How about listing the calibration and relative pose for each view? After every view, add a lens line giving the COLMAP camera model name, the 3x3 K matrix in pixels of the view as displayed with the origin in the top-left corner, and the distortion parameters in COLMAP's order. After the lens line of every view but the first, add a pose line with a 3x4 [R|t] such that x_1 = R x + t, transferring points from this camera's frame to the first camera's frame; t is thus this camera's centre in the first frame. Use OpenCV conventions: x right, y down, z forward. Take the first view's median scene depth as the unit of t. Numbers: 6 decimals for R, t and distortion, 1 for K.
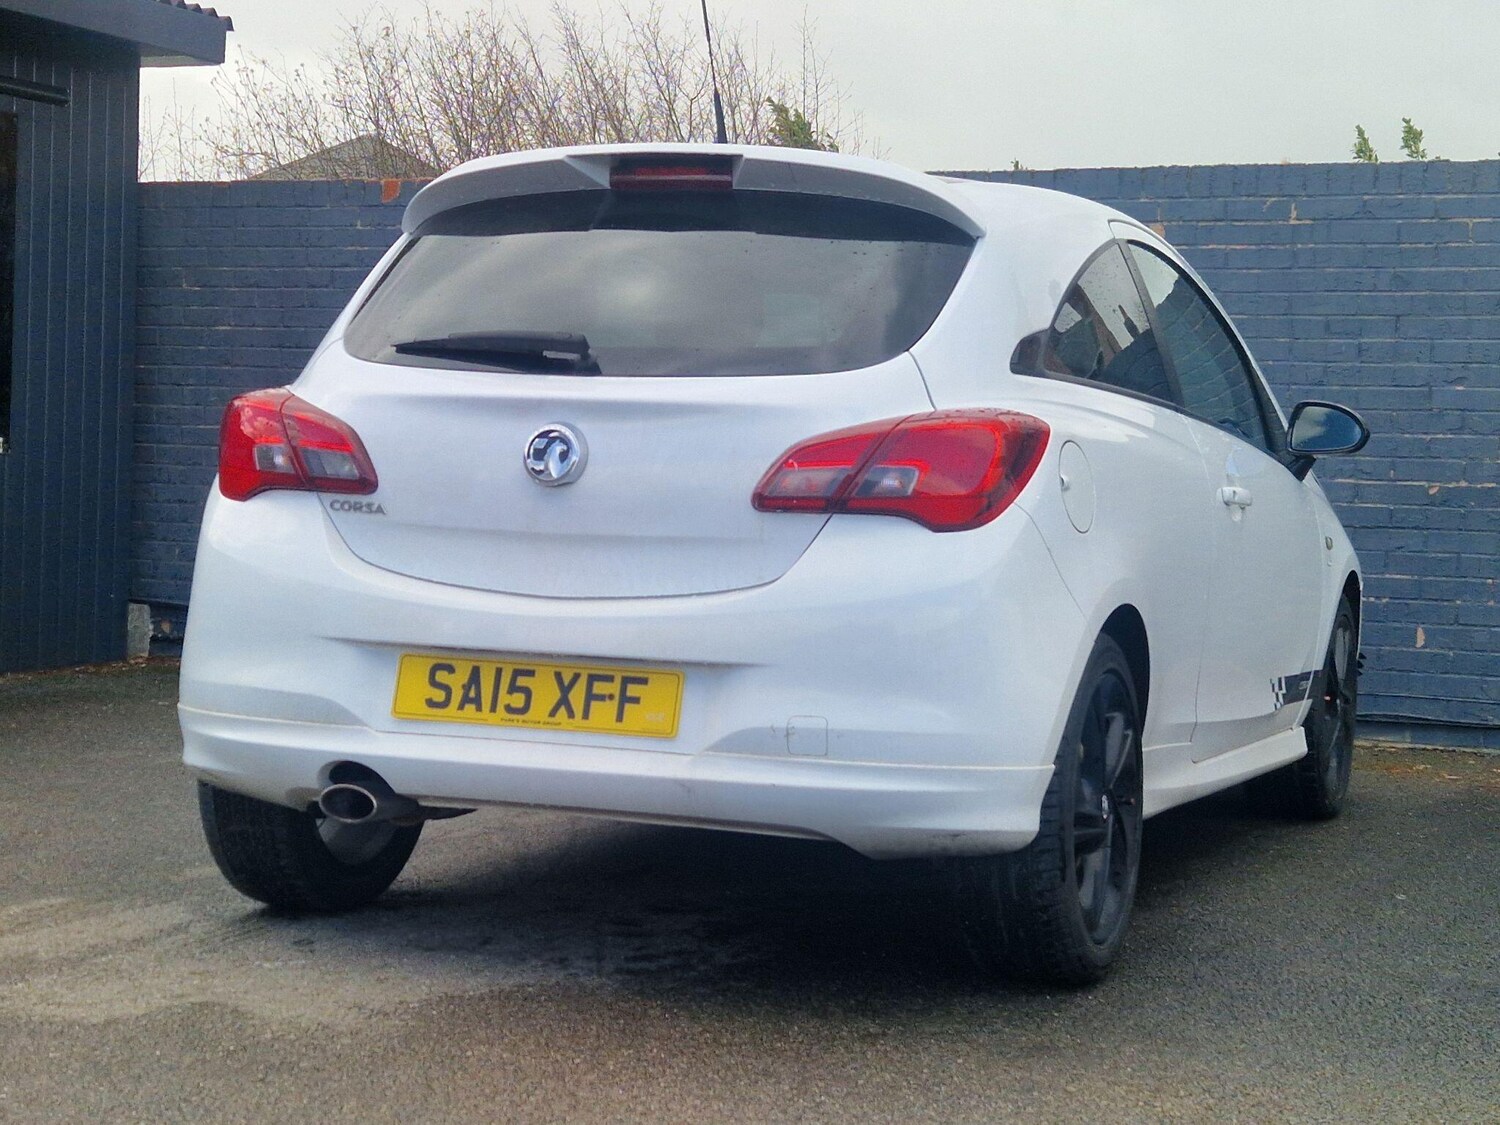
lens RADIAL K [[2619.5, 0, 788.1], [0, 2619.5, 523.7], [0, 0, 1]] dist [0.084503, 0.000000]
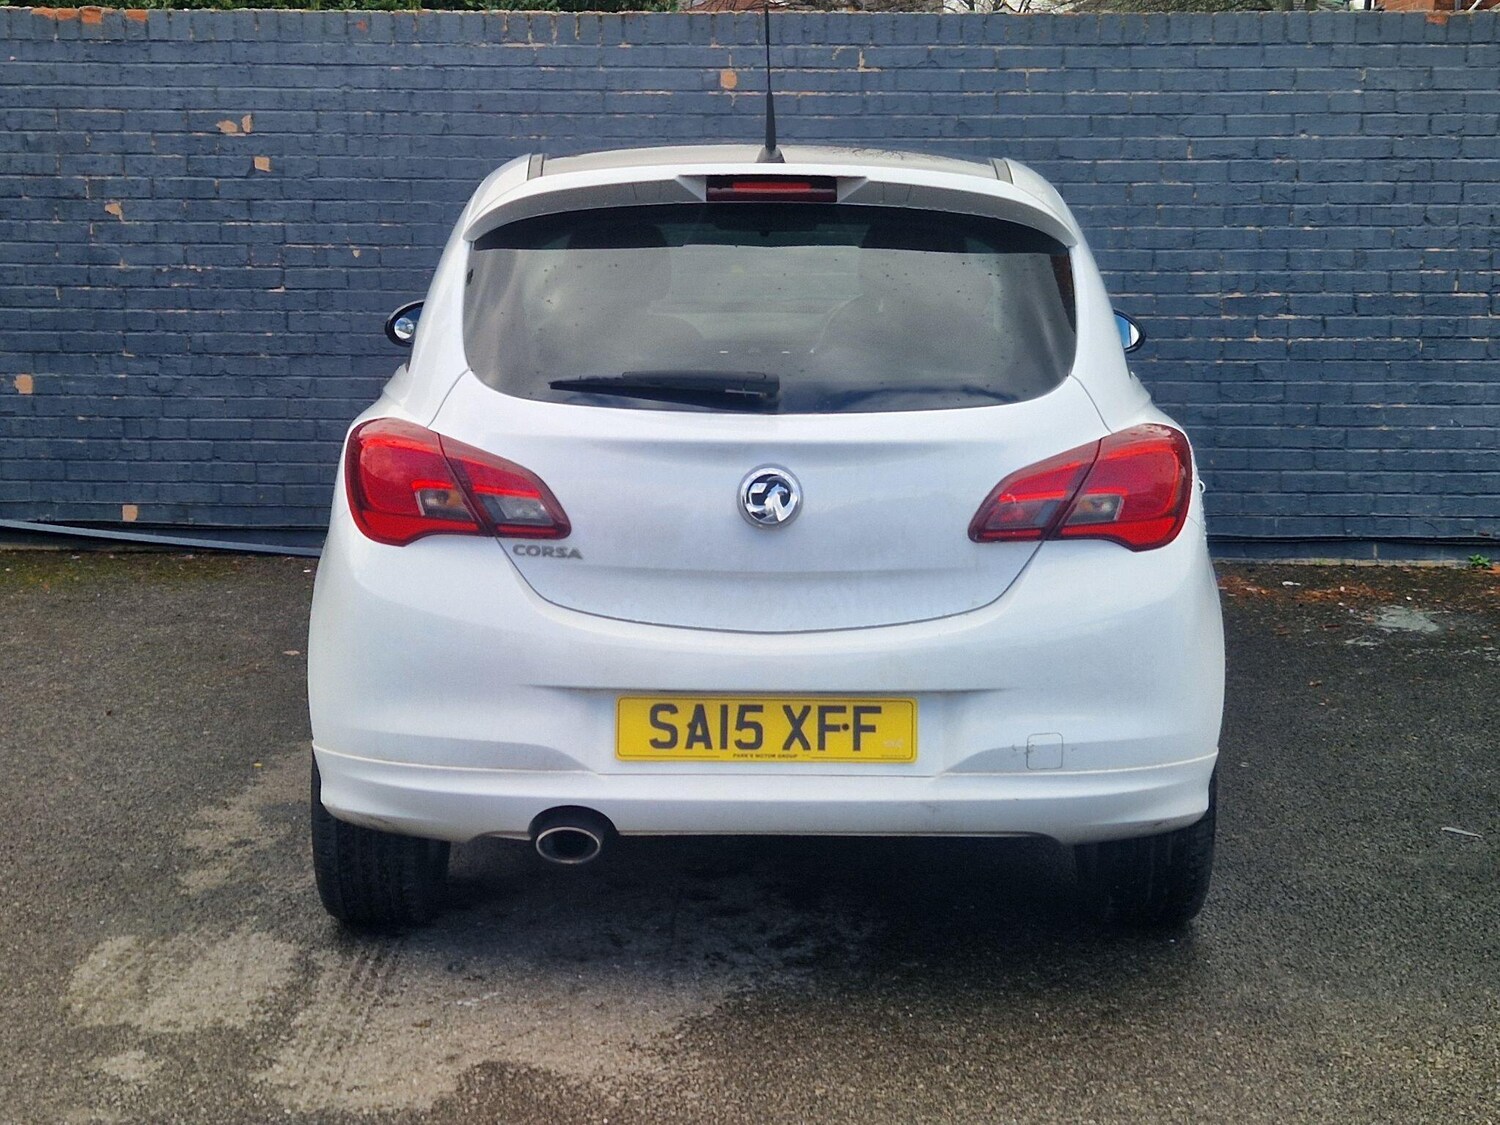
lens RADIAL K [[2619.5, 0, 748.1], [0, 2619.5, 507.0], [0, 0, 1]] dist [0.084503, 0.000000]
pose [[0.938584, -0.073799, 0.337066, -0.442157], [0.033566, 0.991755, 0.123671, -0.149285], [-0.343414, -0.104762, 0.933323, 0.041893]]
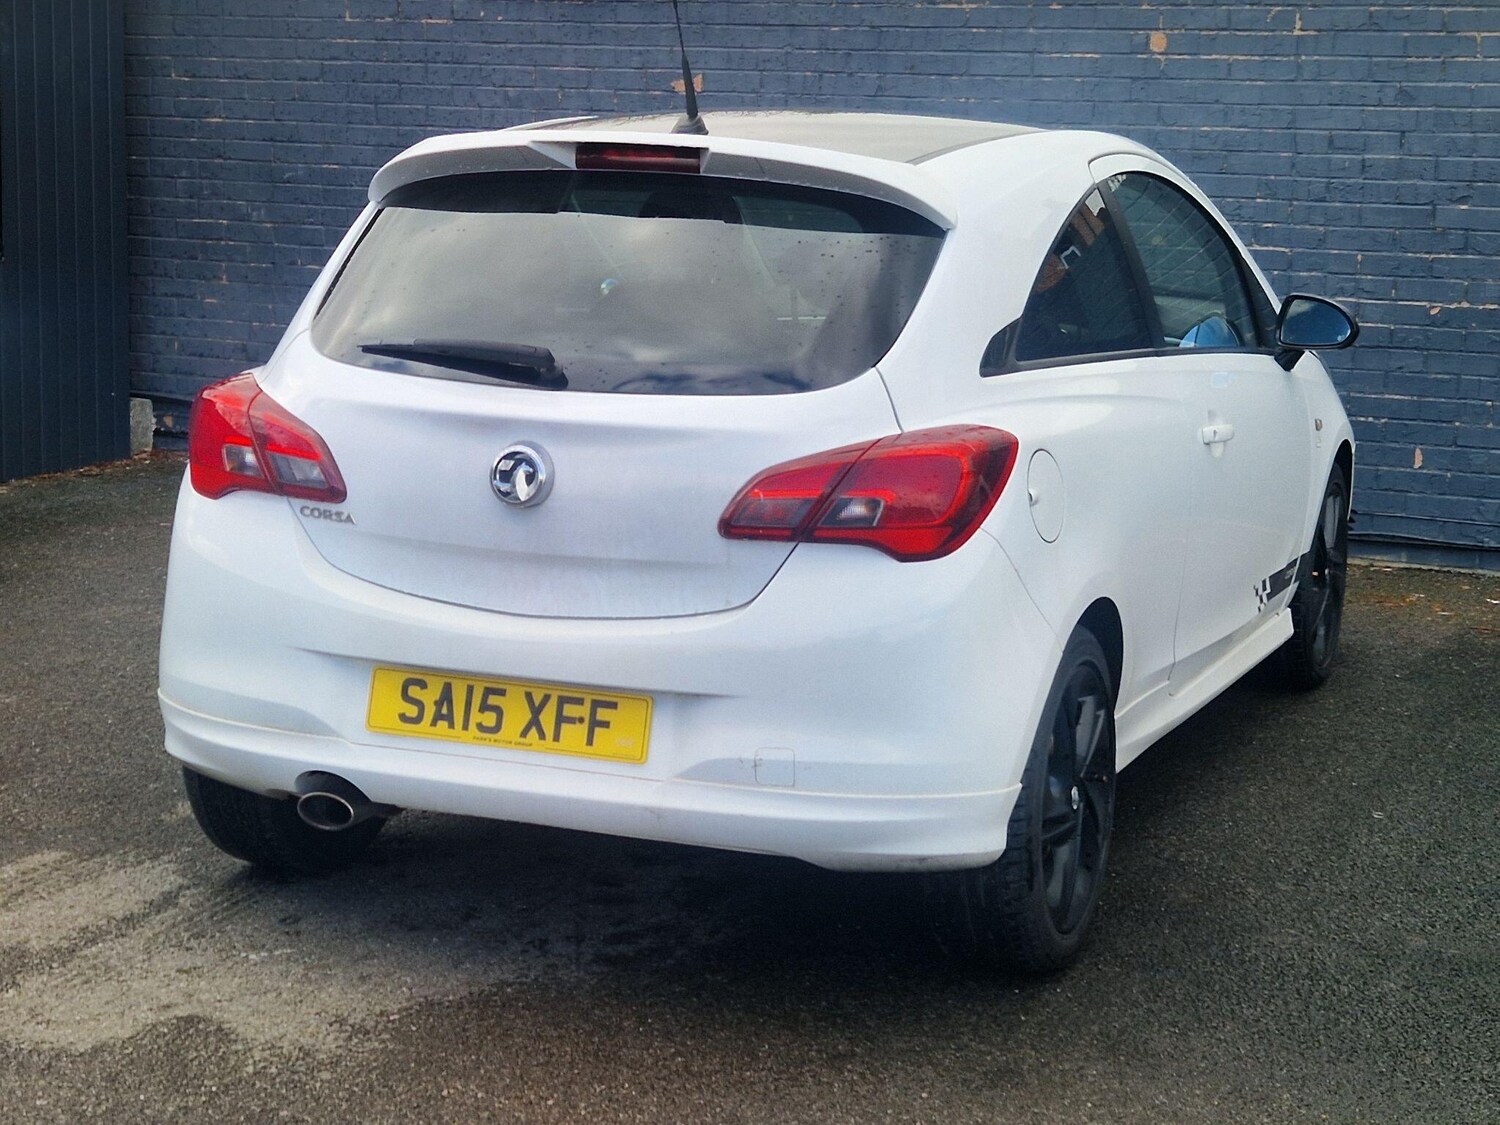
lens RADIAL K [[2619.5, 0, 773.2], [0, 2619.5, 495.7], [0, 0, 1]] dist [0.084503, 0.000000]
pose [[0.999863, -0.007587, -0.014742, 0.021301], [0.009397, 0.991876, 0.126860, -0.143529], [0.013660, -0.126981, 0.991811, 0.012130]]
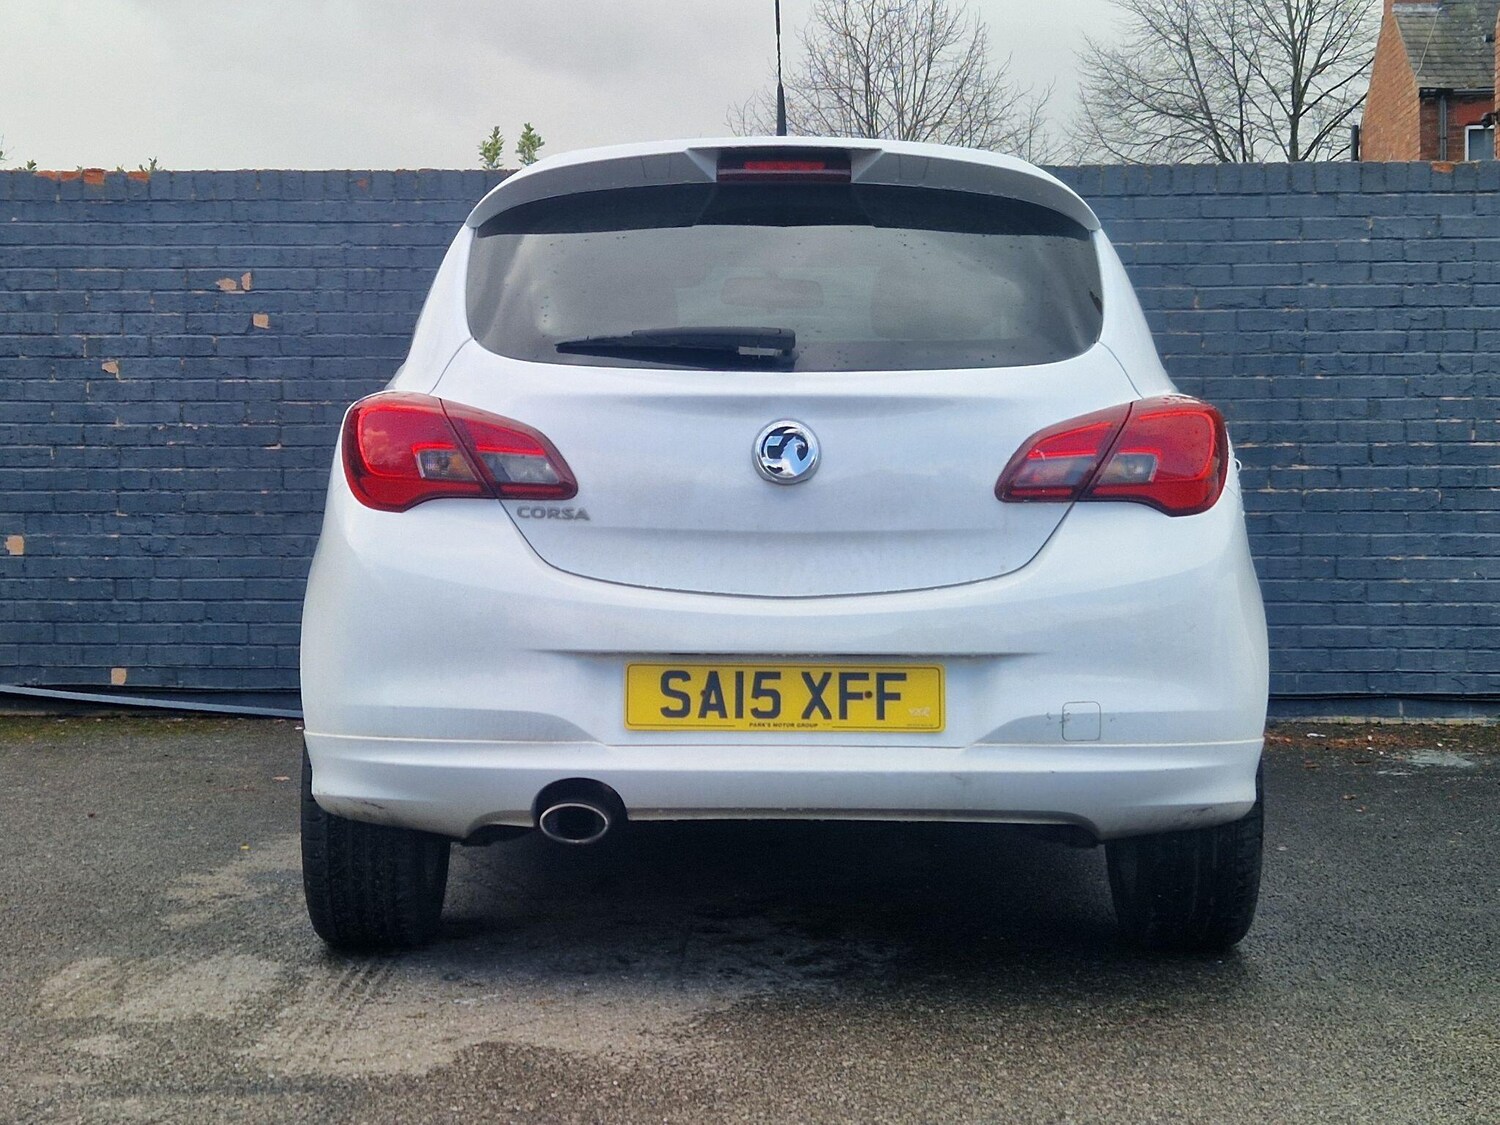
lens RADIAL K [[2619.5, 0, 699.2], [0, 2619.5, 487.9], [0, 0, 1]] dist [0.084503, 0.000000]
pose [[0.943494, -0.031137, 0.329923, -0.442441], [0.036066, 0.999310, -0.008829, -0.005328], [-0.329421, 0.020229, 0.943966, 0.083823]]
